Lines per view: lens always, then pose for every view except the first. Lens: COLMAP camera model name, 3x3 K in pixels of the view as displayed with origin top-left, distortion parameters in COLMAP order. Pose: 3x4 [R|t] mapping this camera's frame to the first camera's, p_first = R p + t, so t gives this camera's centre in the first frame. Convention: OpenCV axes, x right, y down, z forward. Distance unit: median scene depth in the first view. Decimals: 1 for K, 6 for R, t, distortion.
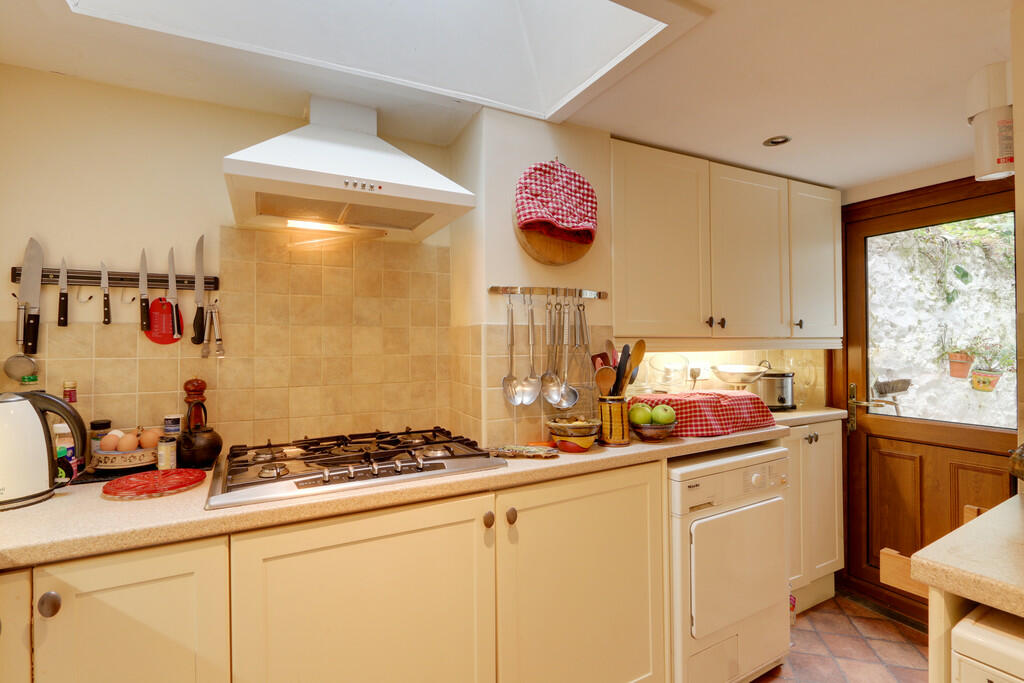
lens RADIAL K [[478.3, 0, 512.0], [0, 478.3, 338.0], [0, 0, 1]] dist [-0.021459, 0.001810]
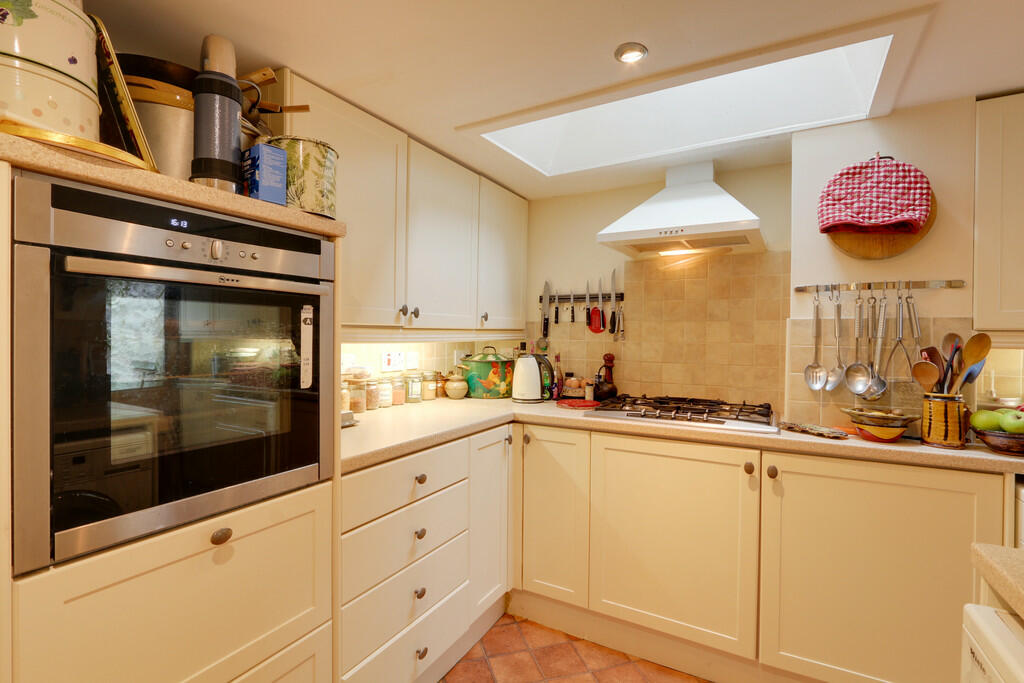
lens RADIAL K [[478.3, 0, 512.4], [0, 478.3, 338.8], [0, 0, 1]] dist [-0.021459, 0.001810]
pose [[0.529674, 0.020115, -0.847963, 0.572597], [-0.001043, 0.999733, 0.023064, -0.006068], [0.848201, -0.011332, 0.529554, -0.204244]]
